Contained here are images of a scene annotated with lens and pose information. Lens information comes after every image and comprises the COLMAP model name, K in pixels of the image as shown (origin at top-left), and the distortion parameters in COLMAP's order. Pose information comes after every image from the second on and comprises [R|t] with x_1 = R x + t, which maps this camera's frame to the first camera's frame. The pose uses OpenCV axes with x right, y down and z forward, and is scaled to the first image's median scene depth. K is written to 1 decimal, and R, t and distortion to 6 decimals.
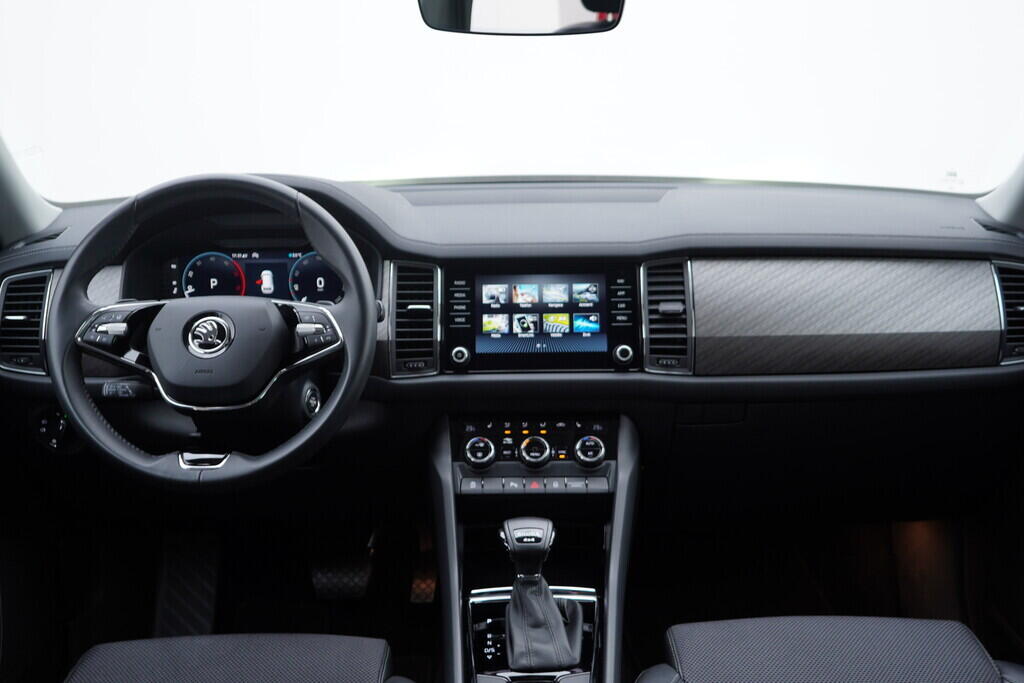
lens RADIAL K [[1059.2, 0, 511.7], [0, 1059.2, 339.8], [0, 0, 1]] dist [0.007746, 0.000000]
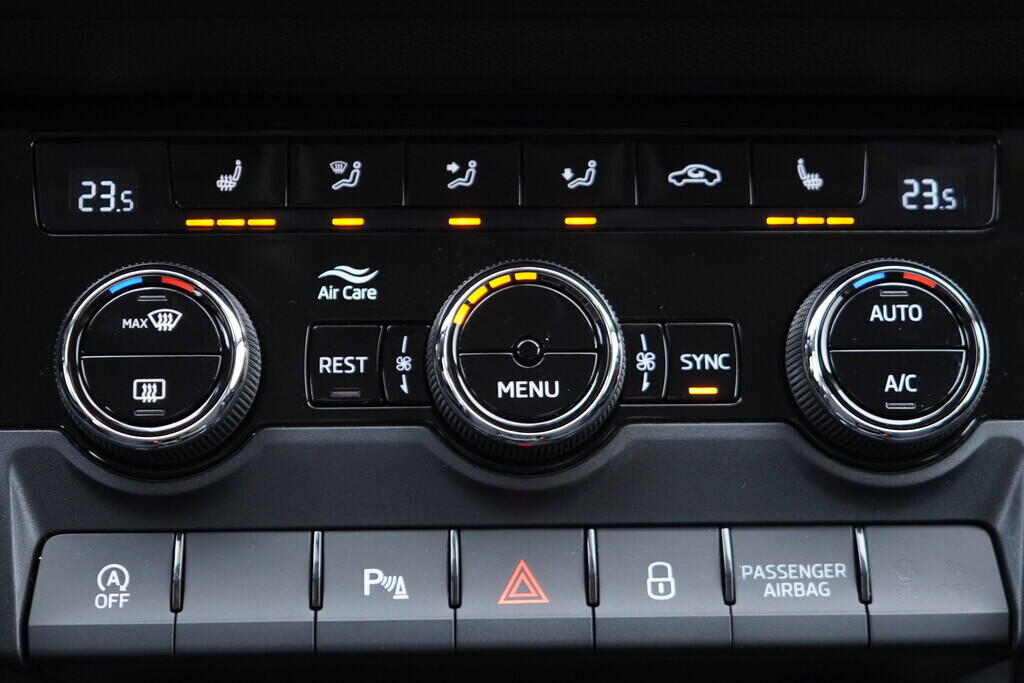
lens RADIAL K [[1059.2, 0, 510.3], [0, 1059.2, 337.5], [0, 0, 1]] dist [0.007746, 0.000000]
pose [[0.999442, 0.000242, 0.033399, 0.014052], [-0.011082, 0.945726, 0.324776, 0.051775], [-0.031507, -0.324965, 0.945201, 0.832259]]
